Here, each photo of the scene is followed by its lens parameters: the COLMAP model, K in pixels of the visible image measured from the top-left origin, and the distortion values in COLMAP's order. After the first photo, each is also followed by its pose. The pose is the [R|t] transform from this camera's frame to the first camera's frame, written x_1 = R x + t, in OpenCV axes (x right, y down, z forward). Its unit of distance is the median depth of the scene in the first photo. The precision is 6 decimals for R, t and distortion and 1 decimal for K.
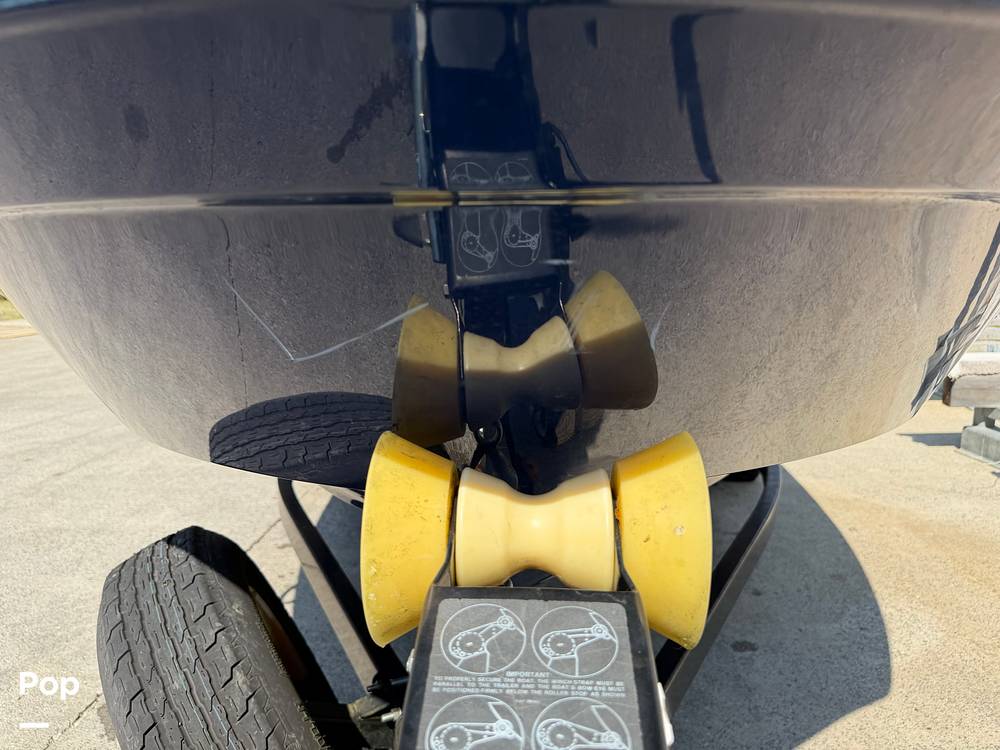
lens RADIAL K [[691.1, 0, 500.4], [0, 691.1, 375.1], [0, 0, 1]] dist [0.012283, -0.042786]
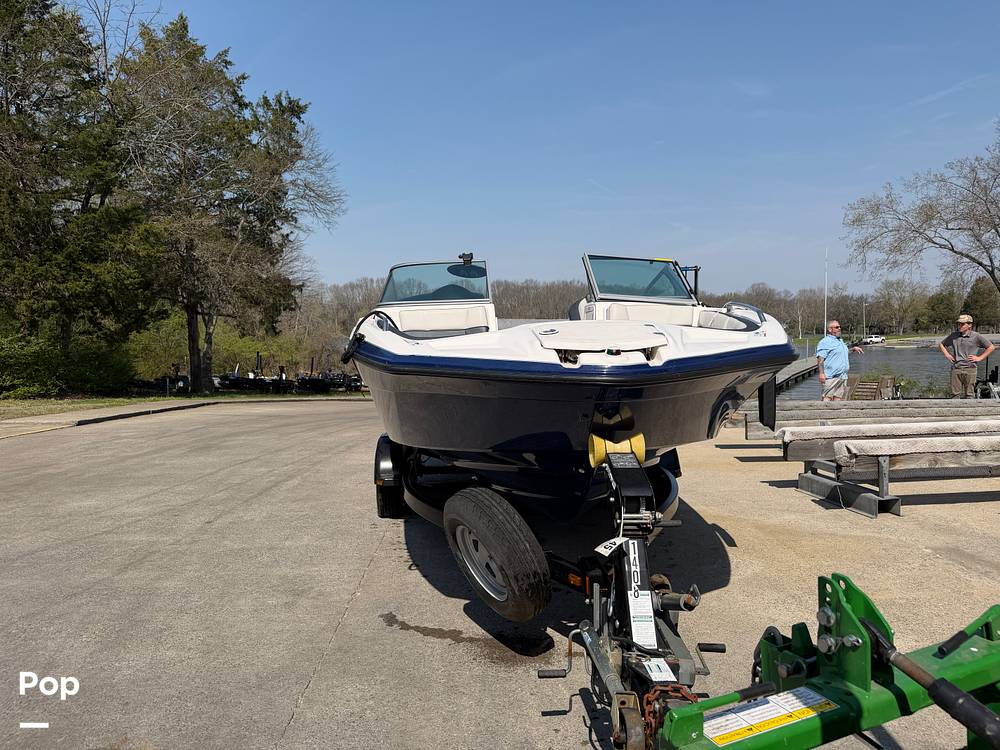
lens RADIAL K [[691.1, 0, 498.7], [0, 691.1, 374.1], [0, 0, 1]] dist [0.012283, -0.042786]
pose [[0.994497, -0.019864, 0.102865, -0.261772], [0.033484, 0.990627, -0.132428, 0.055823], [-0.099270, 0.135144, 0.985841, -0.821221]]
